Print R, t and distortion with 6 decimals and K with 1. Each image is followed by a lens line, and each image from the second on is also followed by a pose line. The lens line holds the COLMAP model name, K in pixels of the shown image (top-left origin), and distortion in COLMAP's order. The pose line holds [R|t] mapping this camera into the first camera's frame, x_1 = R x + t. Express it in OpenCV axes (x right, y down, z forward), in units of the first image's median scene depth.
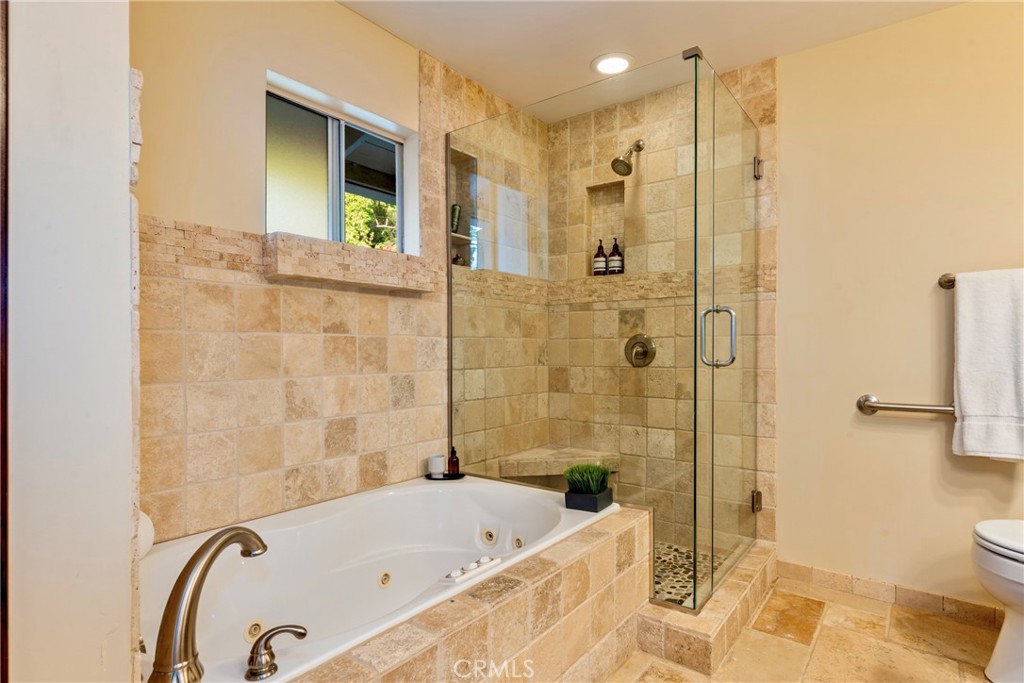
lens RADIAL K [[531.9, 0, 515.2], [0, 531.9, 356.0], [0, 0, 1]] dist [-0.003405, 0.001611]
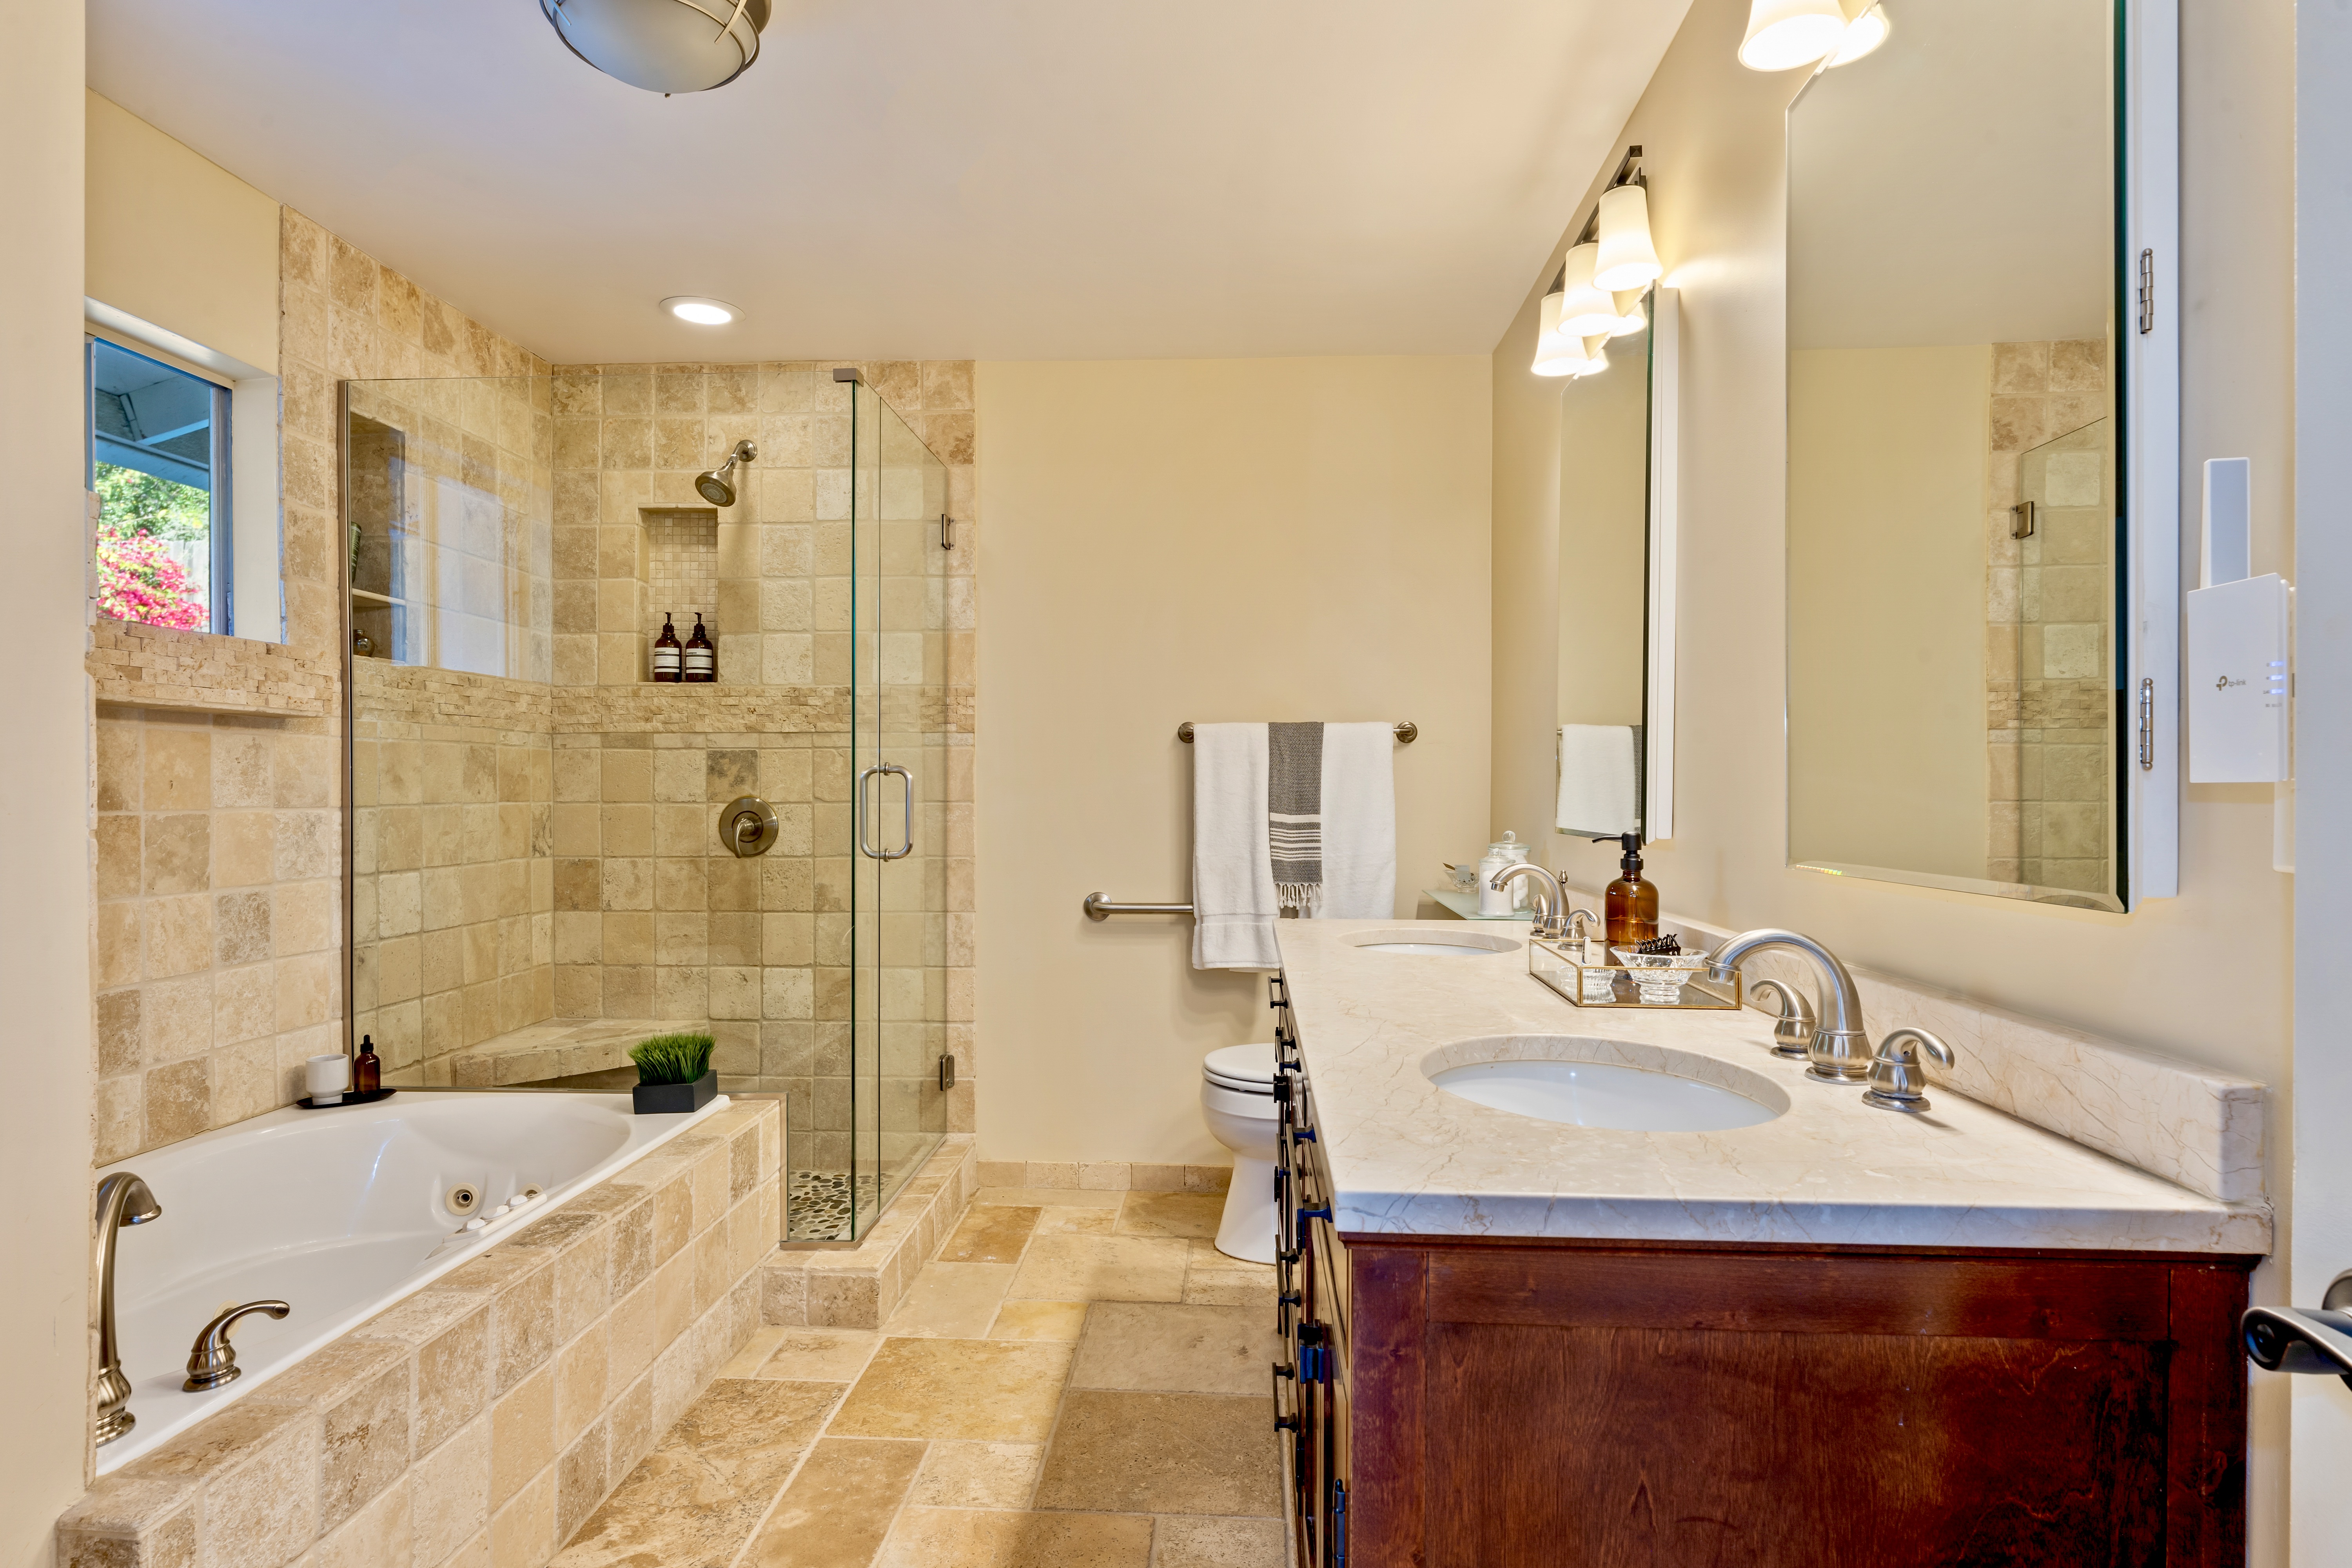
lens RADIAL K [[1221.6, 0, 1172.0], [0, 1221.6, 793.7], [0, 0, 1]] dist [-0.003405, 0.001611]
pose [[0.826818, 0.001654, 0.562467, -0.135791], [0.004069, 0.999952, -0.008922, -0.037872], [-0.562455, 0.009665, 0.826772, -0.343504]]
